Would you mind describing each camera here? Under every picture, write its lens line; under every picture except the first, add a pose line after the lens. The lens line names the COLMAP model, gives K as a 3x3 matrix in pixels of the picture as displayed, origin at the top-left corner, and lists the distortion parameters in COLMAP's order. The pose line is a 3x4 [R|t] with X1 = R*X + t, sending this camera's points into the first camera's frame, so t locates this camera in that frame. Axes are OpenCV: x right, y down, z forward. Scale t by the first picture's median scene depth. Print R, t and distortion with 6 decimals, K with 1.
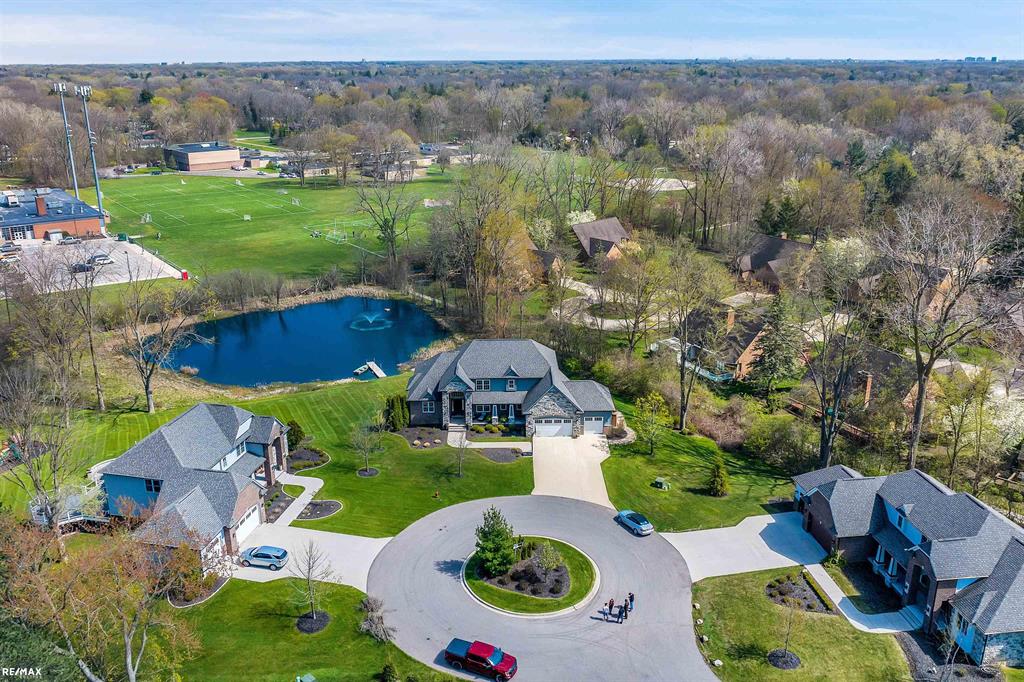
lens RADIAL K [[855.0, 0, 512.0], [0, 855.0, 341.0], [0, 0, 1]] dist [-0.014437, -0.024161]
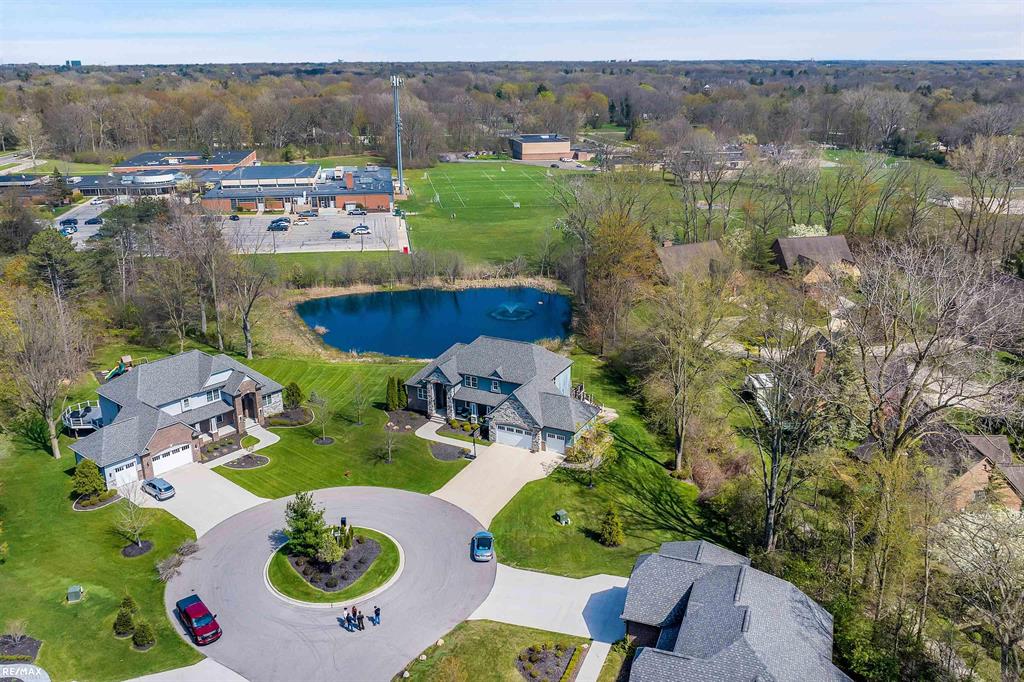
lens RADIAL K [[855.0, 0, 512.0], [0, 855.0, 341.0], [0, 0, 1]] dist [-0.014437, -0.024161]
pose [[0.879477, 0.147730, -0.452434, 0.449813], [-0.147134, 0.988434, 0.036737, -0.038247], [0.452629, 0.034259, 0.891041, 0.141360]]
